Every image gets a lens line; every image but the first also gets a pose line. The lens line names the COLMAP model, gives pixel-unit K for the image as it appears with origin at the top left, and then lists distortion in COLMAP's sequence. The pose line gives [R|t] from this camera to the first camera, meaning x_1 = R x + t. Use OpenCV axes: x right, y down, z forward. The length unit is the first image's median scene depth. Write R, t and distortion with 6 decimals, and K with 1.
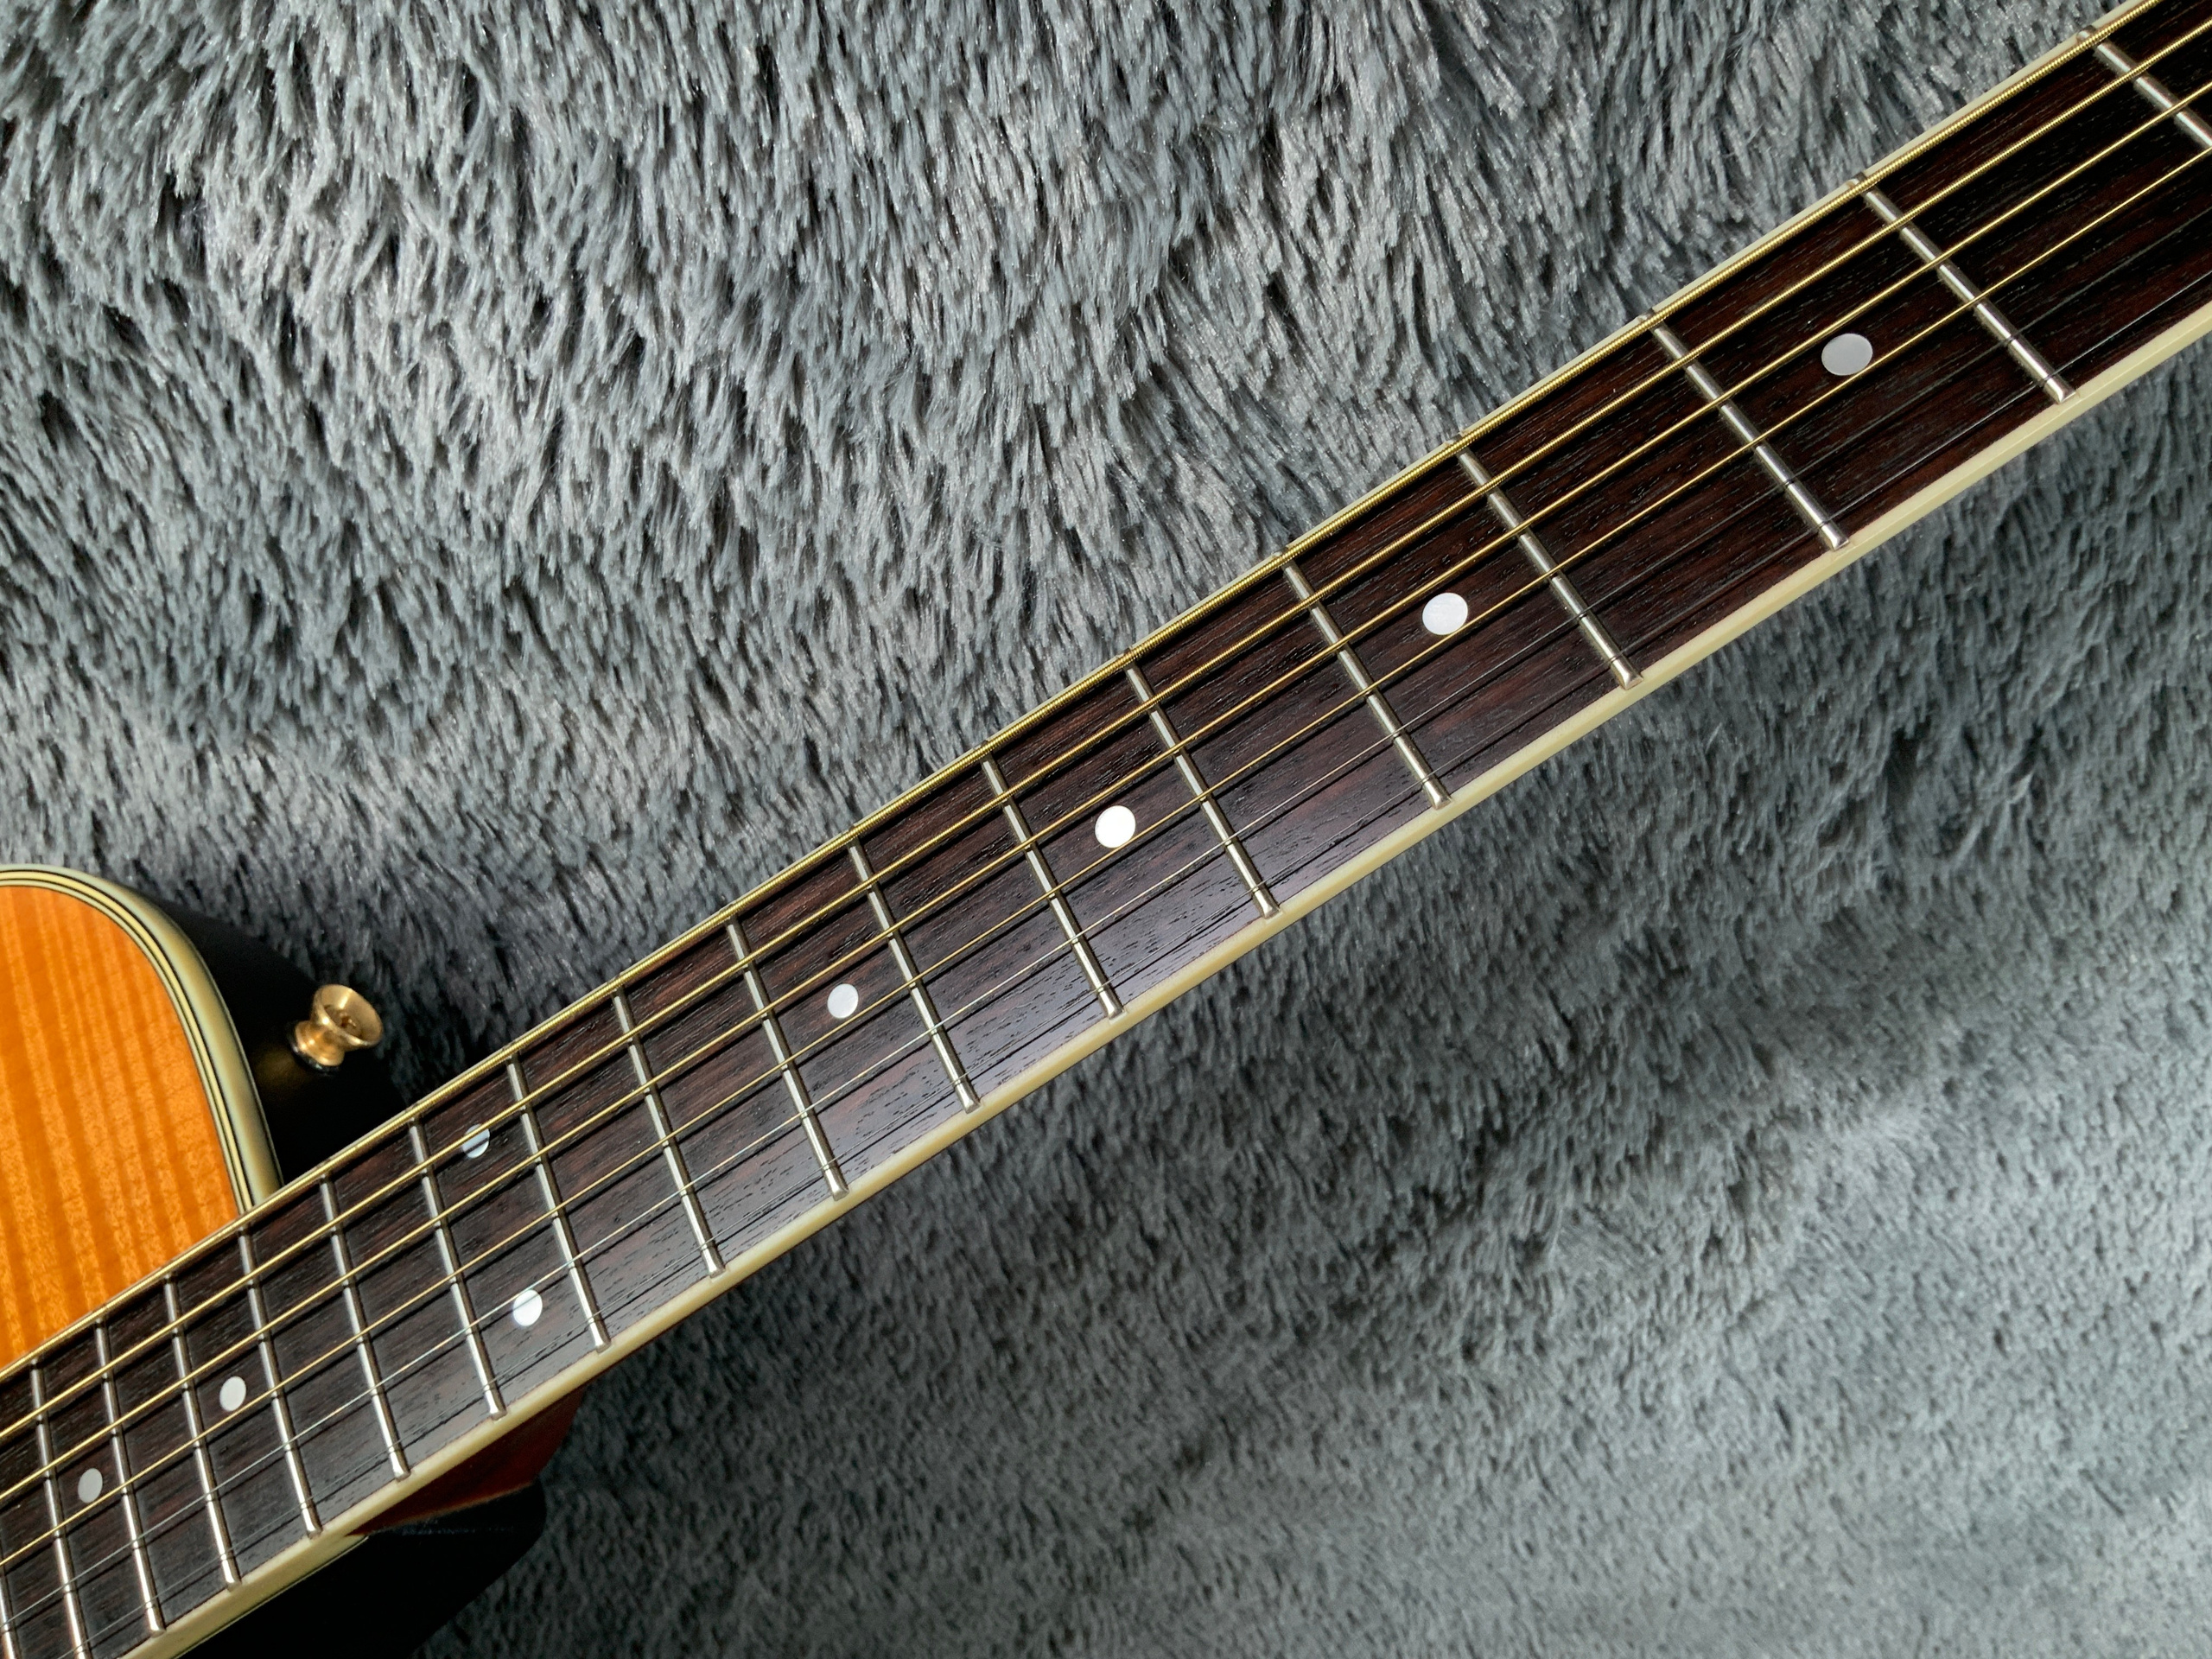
lens RADIAL K [[1850.1, 0, 1102.7], [0, 1850.1, 824.6], [0, 0, 1]] dist [0.112548, -0.264501]
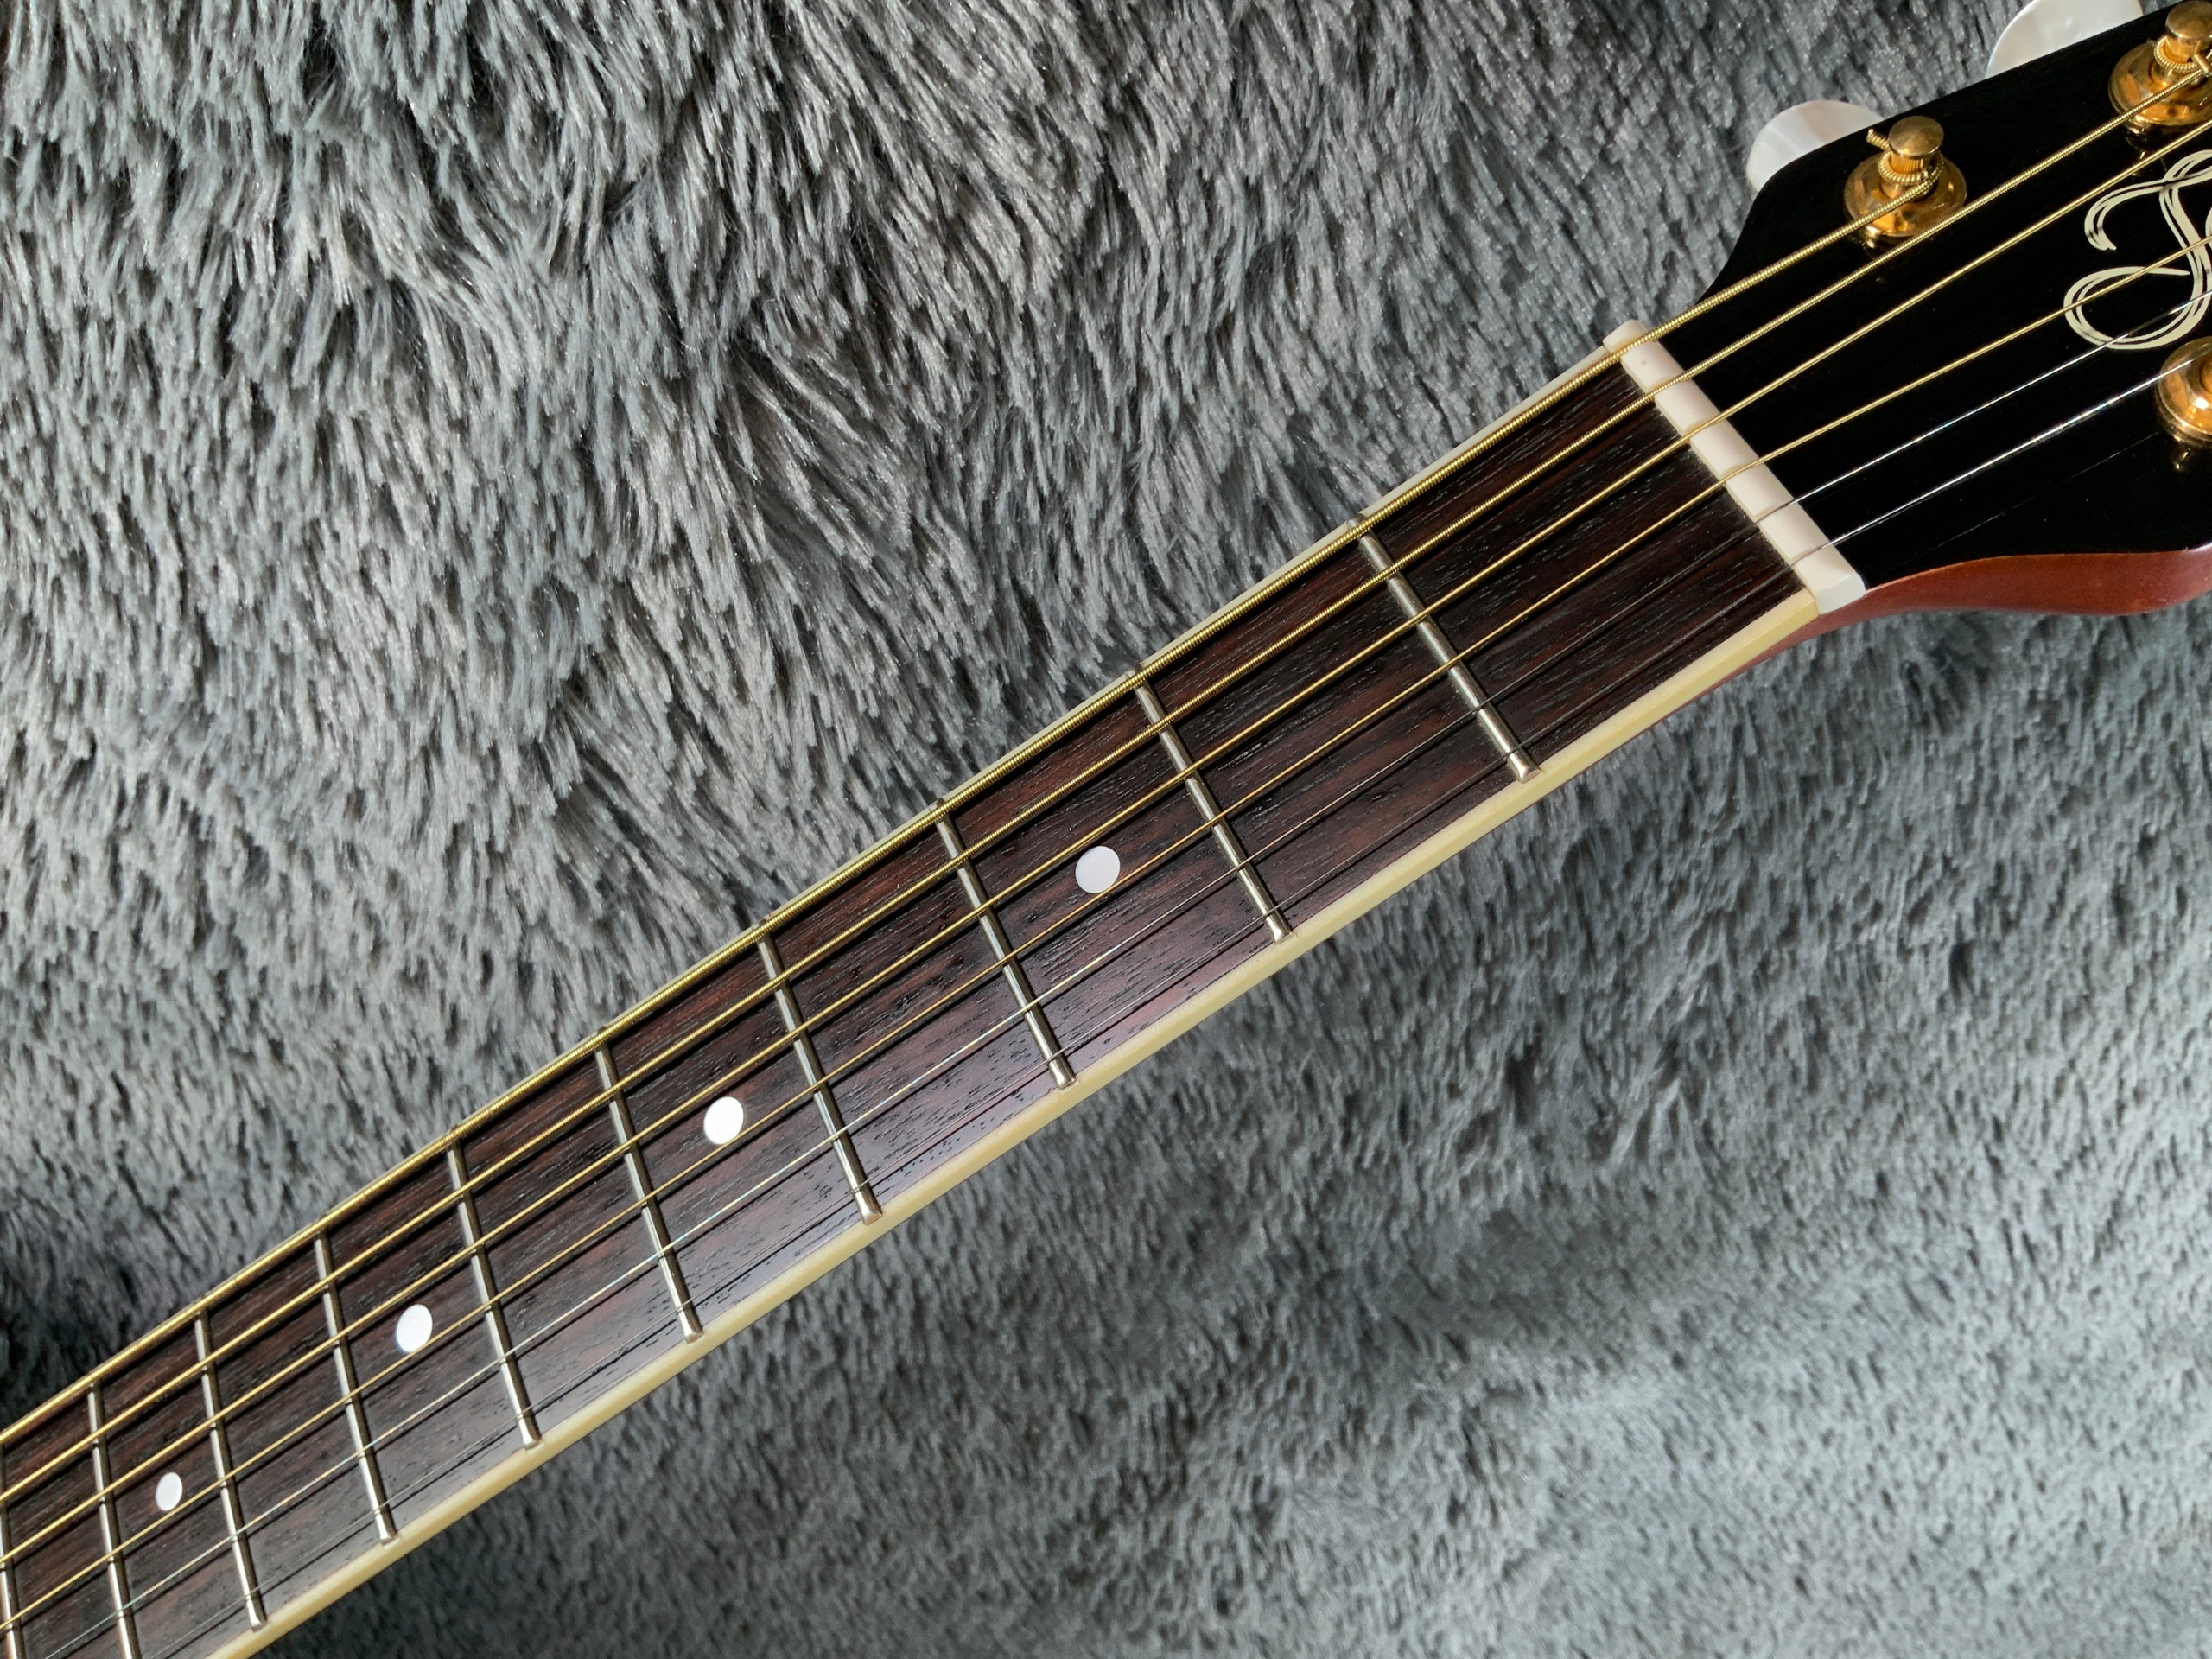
lens RADIAL K [[1850.1, 0, 1102.7], [0, 1850.1, 824.6], [0, 0, 1]] dist [0.112548, -0.264501]
pose [[0.998384, -0.013492, -0.055207, 0.275888], [0.012585, 0.999780, -0.016755, -0.156987], [0.055421, 0.016033, 0.998334, 0.026917]]
